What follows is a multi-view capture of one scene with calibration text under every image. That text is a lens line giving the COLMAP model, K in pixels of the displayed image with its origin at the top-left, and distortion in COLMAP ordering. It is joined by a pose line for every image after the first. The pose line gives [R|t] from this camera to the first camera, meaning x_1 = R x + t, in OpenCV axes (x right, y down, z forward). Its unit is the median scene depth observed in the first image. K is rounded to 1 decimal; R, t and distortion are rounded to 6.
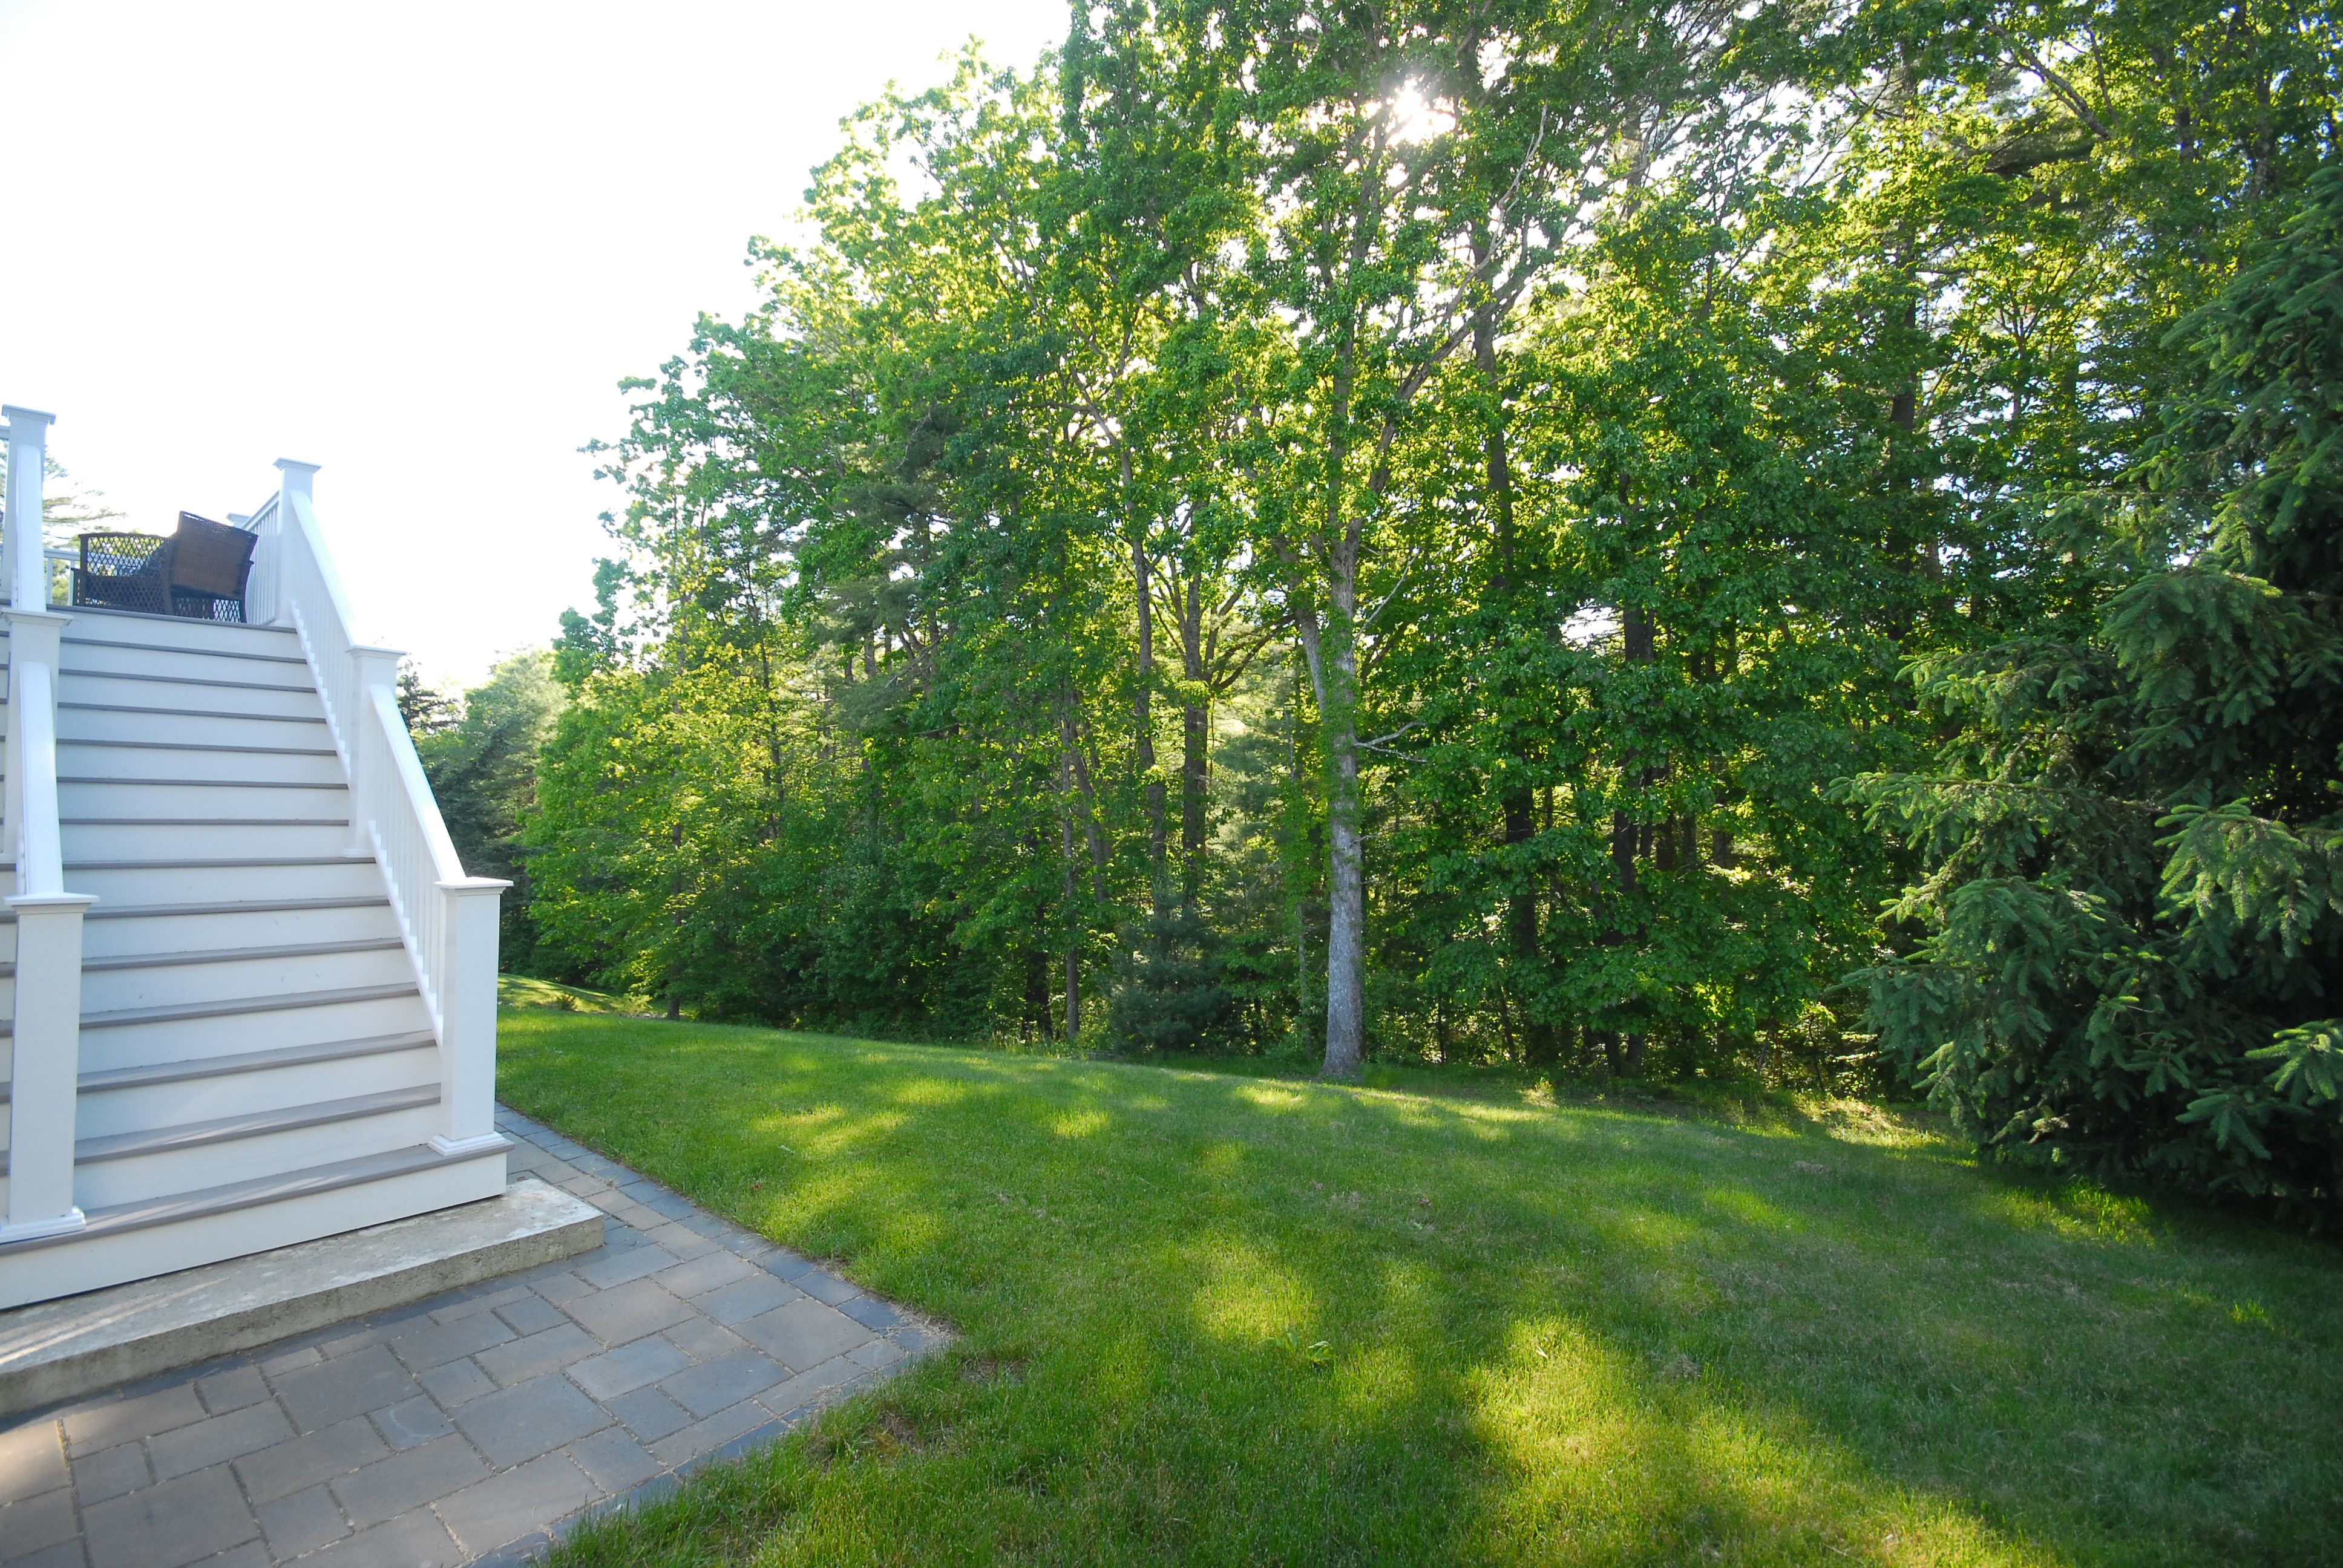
lens RADIAL K [[1031.7, 0, 1171.5], [0, 1031.7, 784.0], [0, 0, 1]] dist [0.012976, 0.000029]
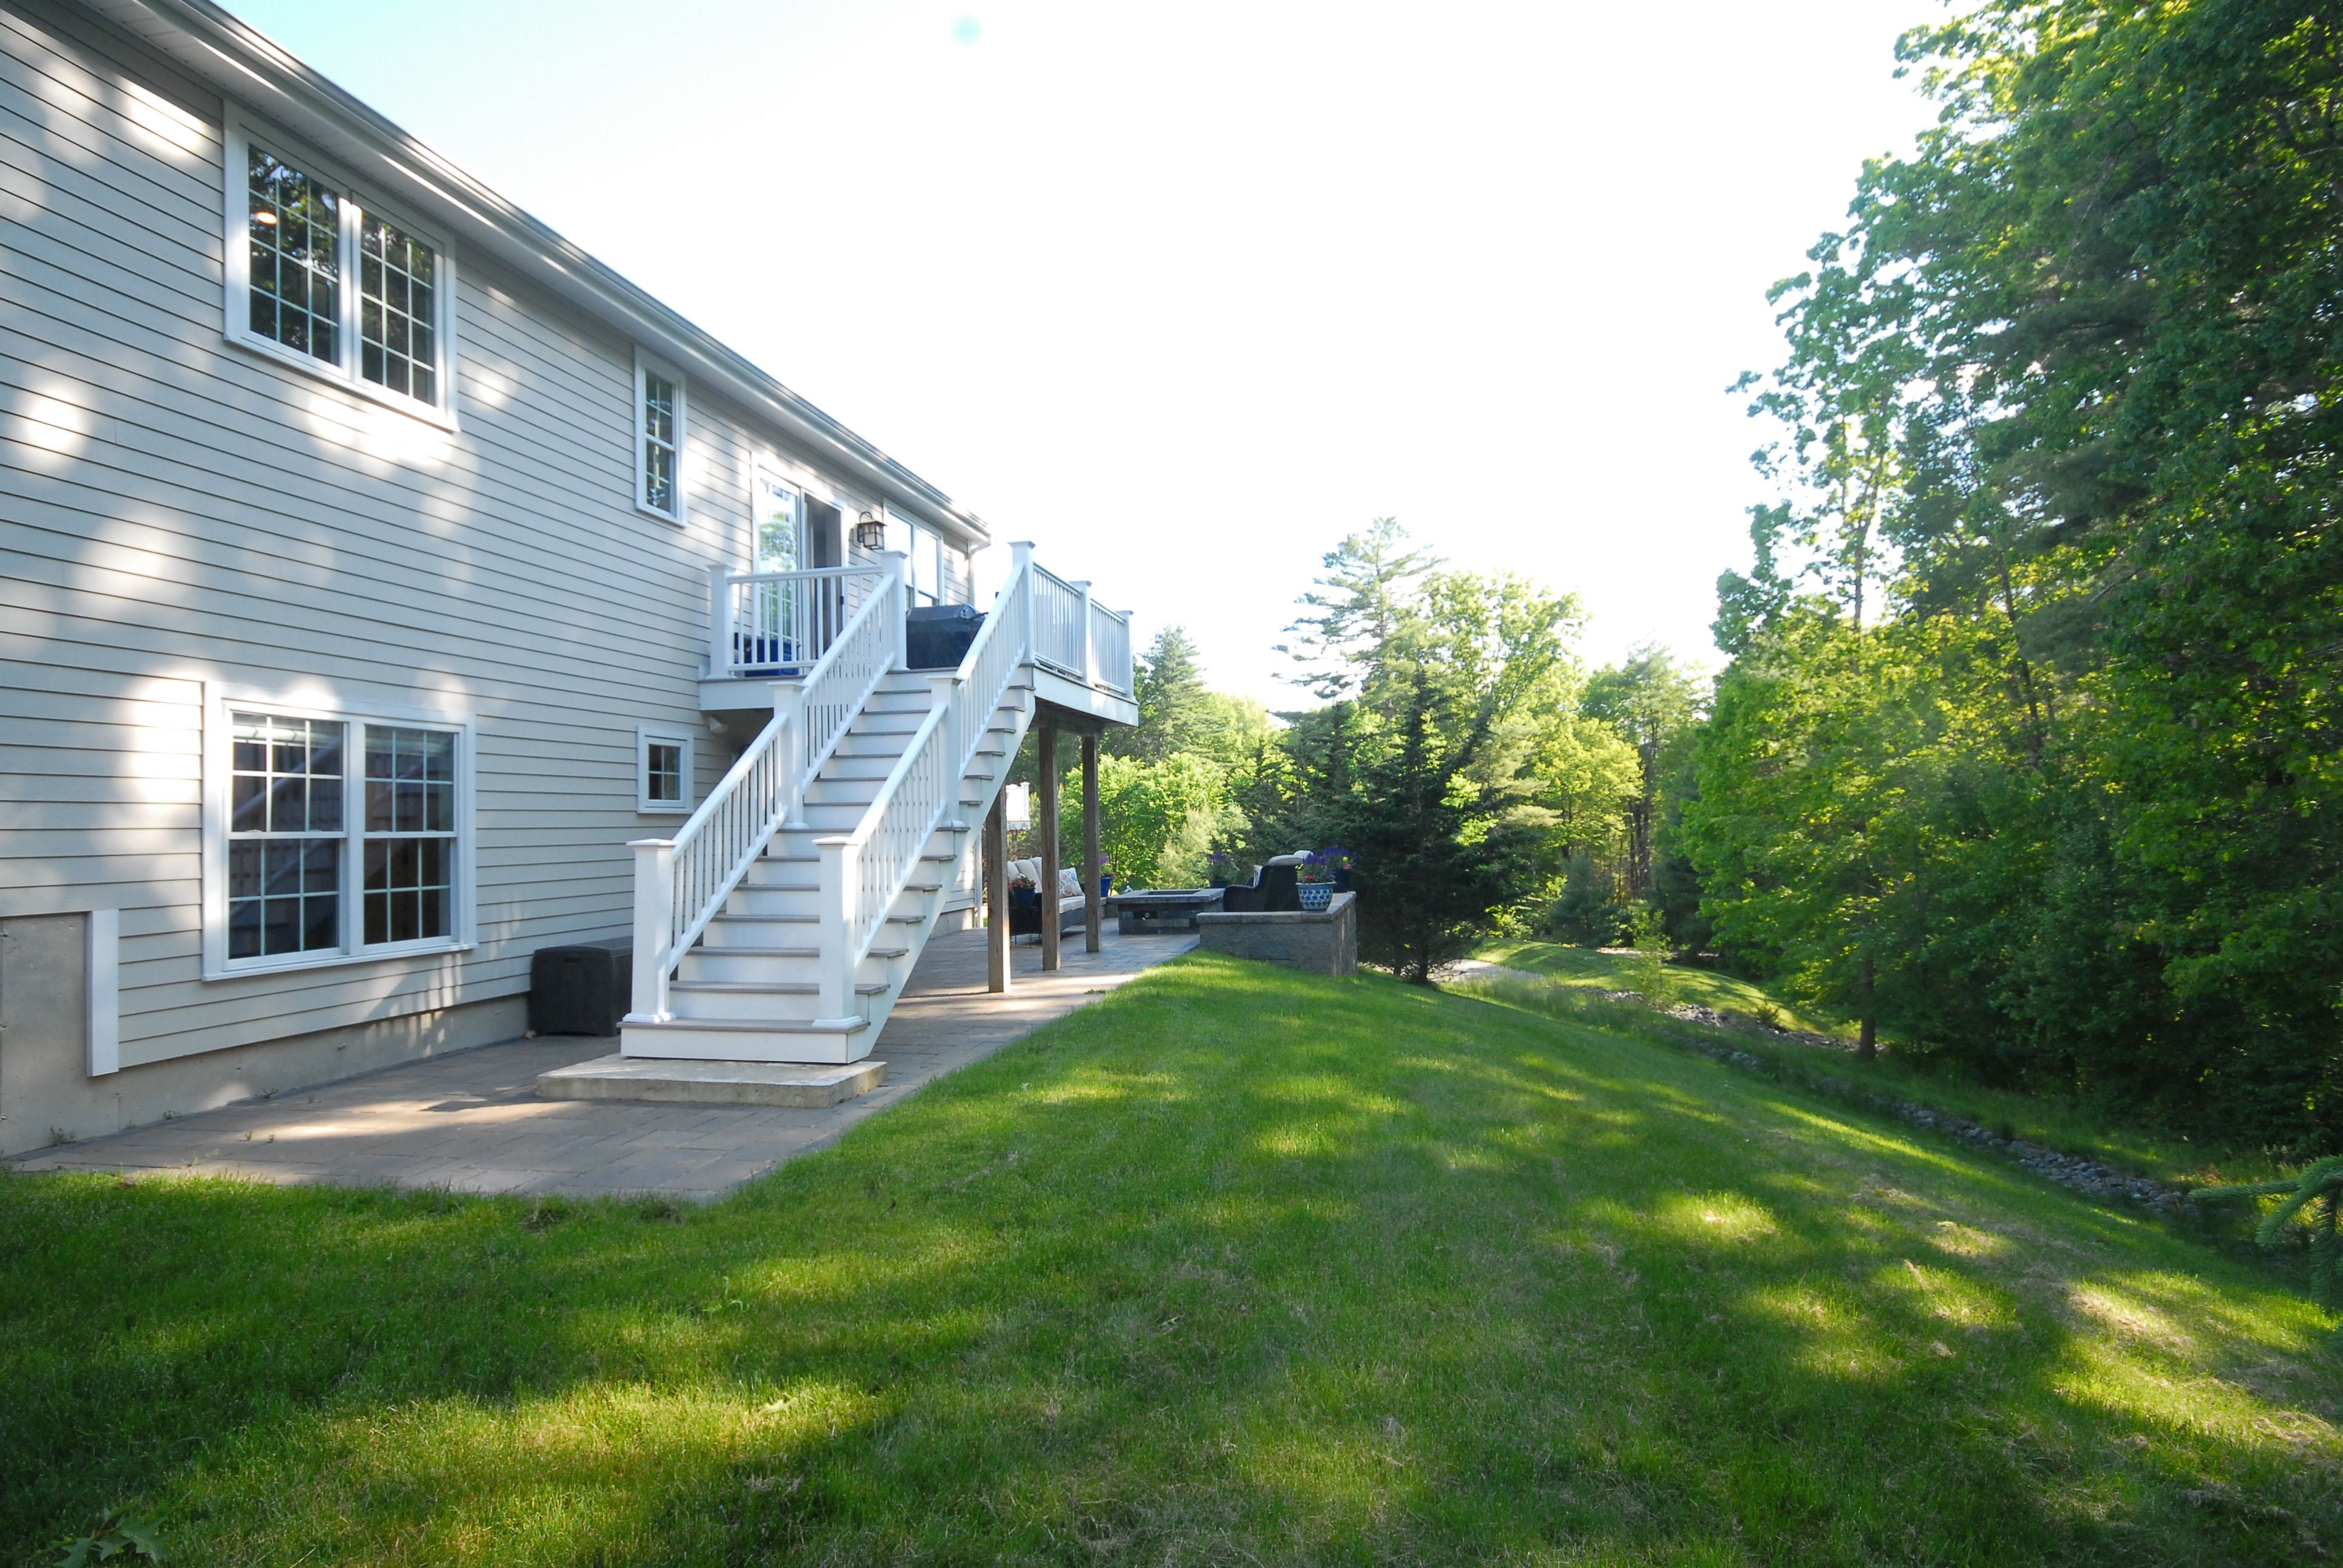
lens RADIAL K [[1210.0, 0, 1174.0], [0, 1210.0, 827.9], [0, 0, 1]] dist [0.044811, -0.038705]
pose [[0.487580, -0.001571, -0.873077, 0.106922], [0.044953, 0.998717, 0.023308, 0.006333], [0.871921, -0.050612, 0.487025, 0.064471]]
